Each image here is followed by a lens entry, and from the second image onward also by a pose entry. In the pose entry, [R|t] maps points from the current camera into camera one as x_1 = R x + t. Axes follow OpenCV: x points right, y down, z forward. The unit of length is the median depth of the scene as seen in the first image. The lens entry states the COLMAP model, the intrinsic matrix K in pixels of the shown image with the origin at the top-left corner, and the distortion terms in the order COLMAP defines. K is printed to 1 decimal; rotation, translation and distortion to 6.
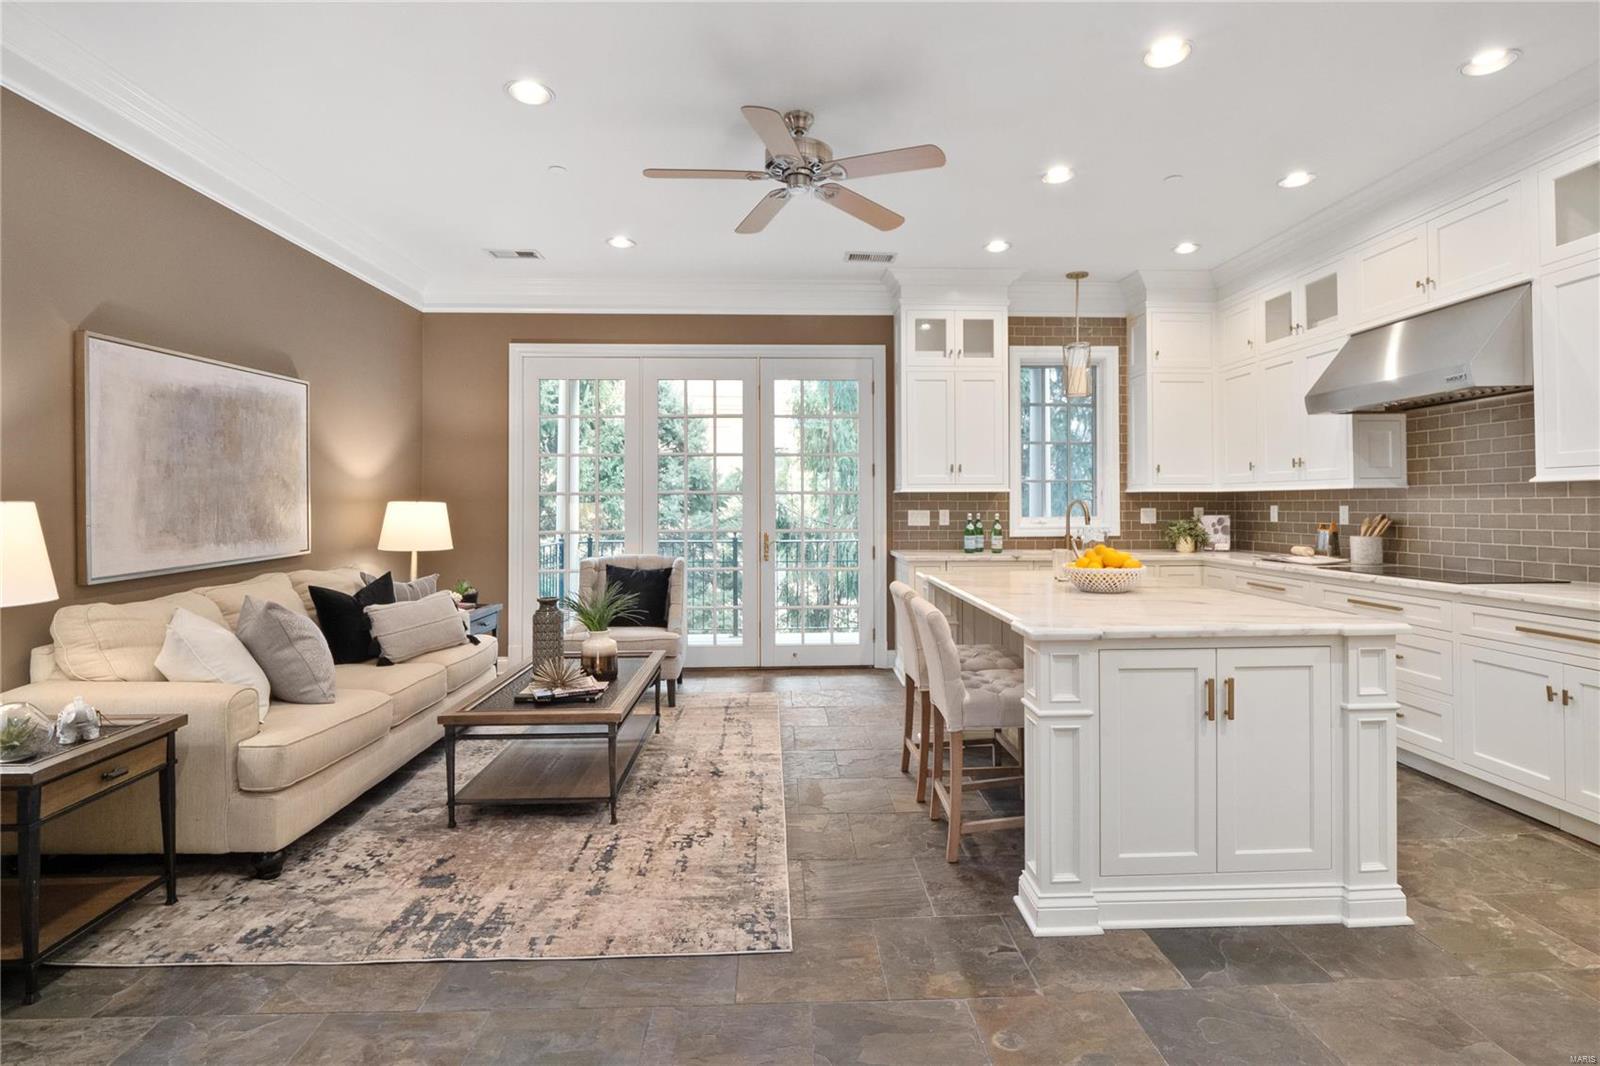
lens RADIAL K [[758.4, 0, 810.0], [0, 758.4, 493.2], [0, 0, 1]] dist [-0.003461, -0.000882]
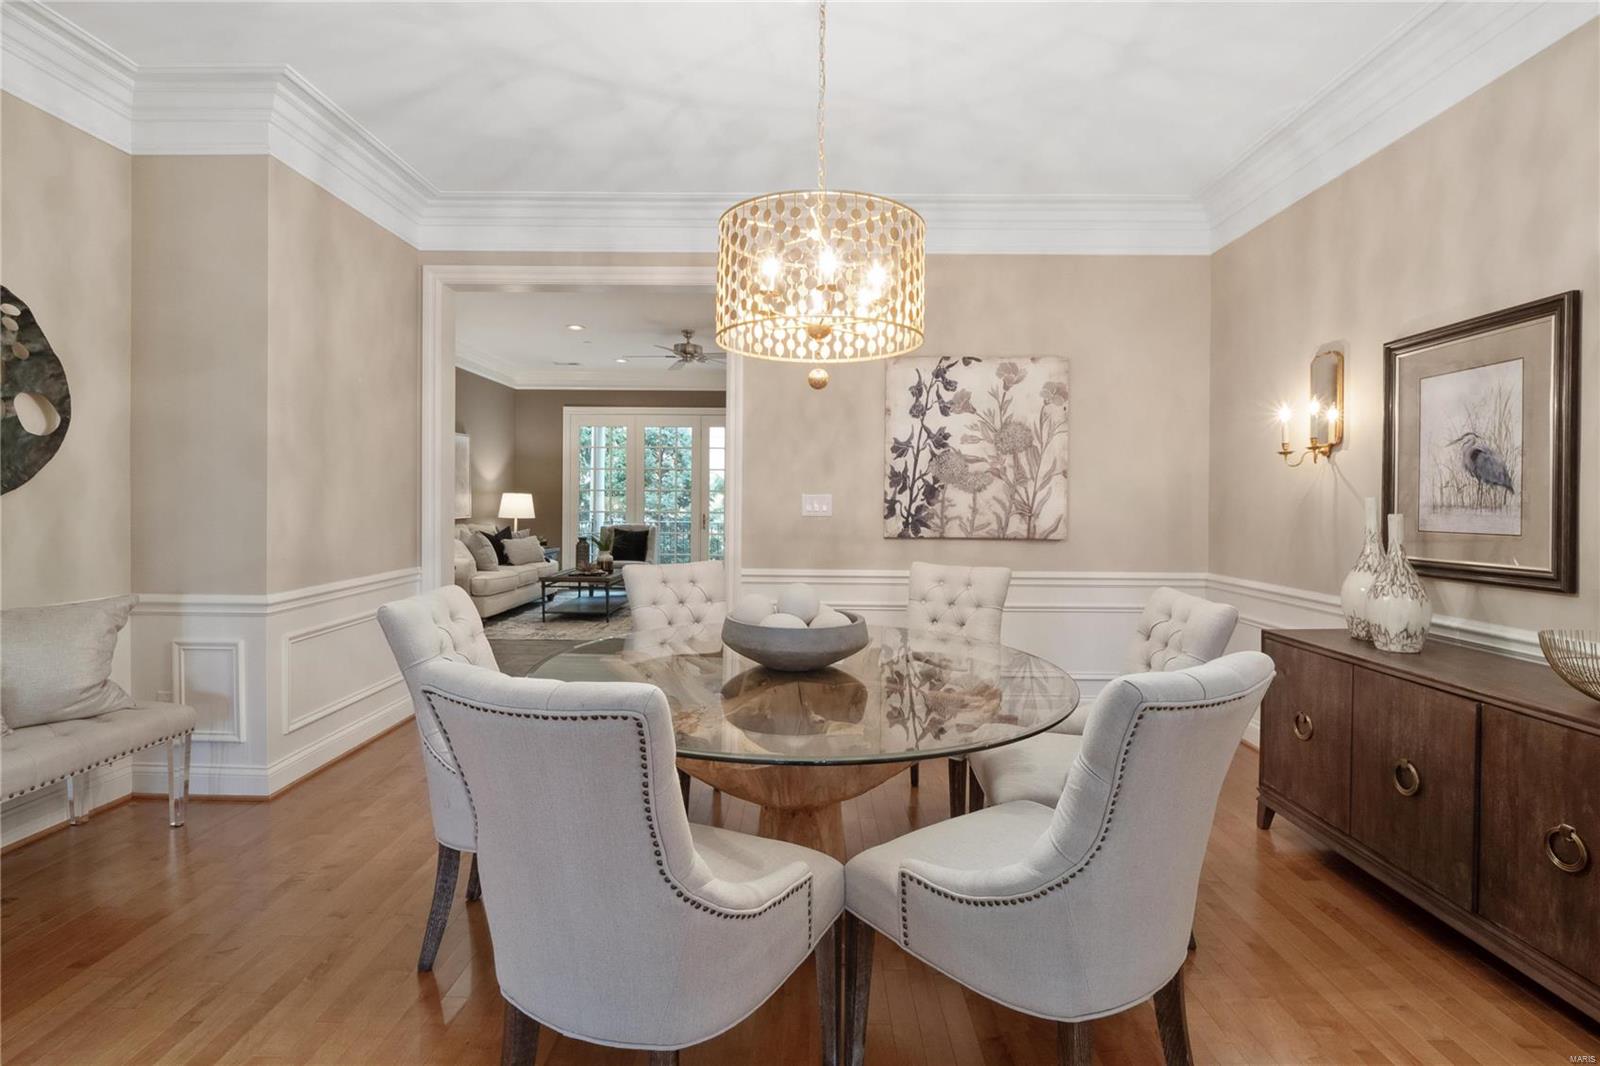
lens RADIAL K [[748.9, 0, 796.2], [0, 748.9, 503.4], [0, 0, 1]] dist [0.003463, -0.012006]
pose [[0.998110, 0.012370, -0.060196, 0.348421], [-0.011466, 0.999817, 0.015326, -0.000077], [0.060374, -0.014607, 0.998069, -0.977638]]
